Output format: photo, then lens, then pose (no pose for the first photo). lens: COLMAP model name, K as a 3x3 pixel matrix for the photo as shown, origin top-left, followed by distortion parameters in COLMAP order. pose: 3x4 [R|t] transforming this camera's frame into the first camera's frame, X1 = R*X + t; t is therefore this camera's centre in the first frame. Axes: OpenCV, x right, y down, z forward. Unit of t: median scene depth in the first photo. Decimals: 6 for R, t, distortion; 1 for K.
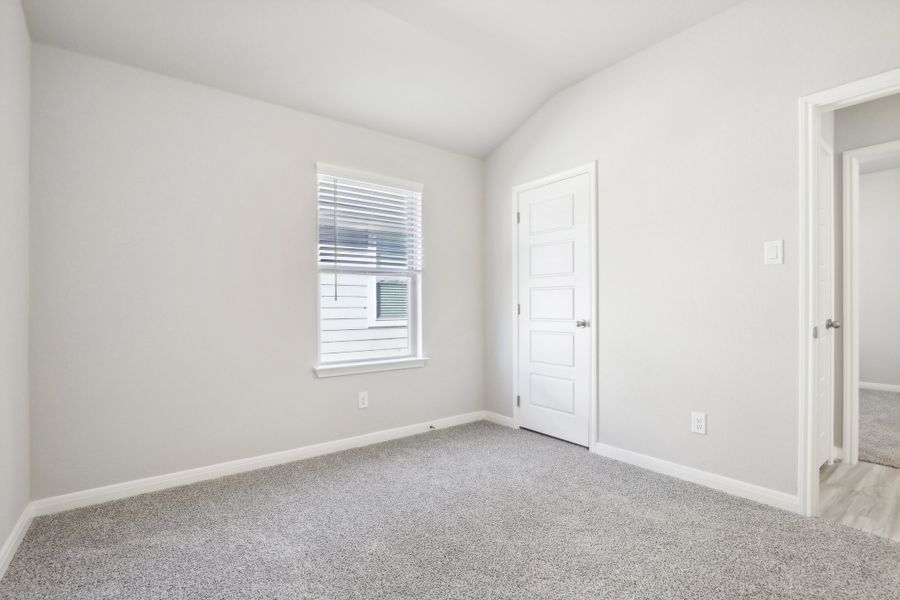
lens RADIAL K [[428.3, 0, 437.3], [0, 428.3, 314.0], [0, 0, 1]] dist [-0.043496, -0.000077]
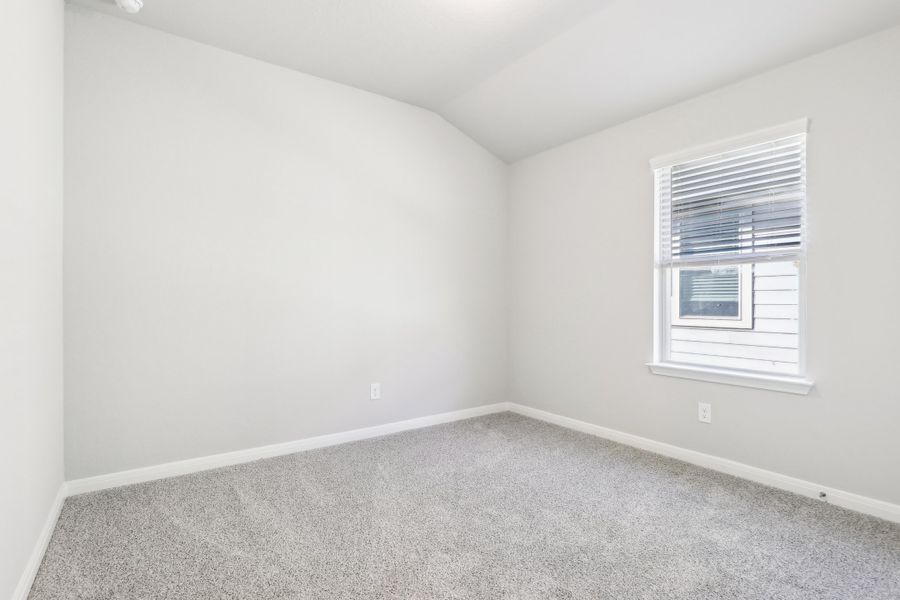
lens RADIAL K [[427.6, 0, 455.3], [0, 427.6, 302.8], [0, 0, 1]] dist [-0.024952, -0.000035]
pose [[-0.023834, 0.005929, -0.999698, 0.708479], [-0.018573, 0.999807, 0.006372, -0.014370], [0.999543, 0.018719, -0.023719, 0.540472]]
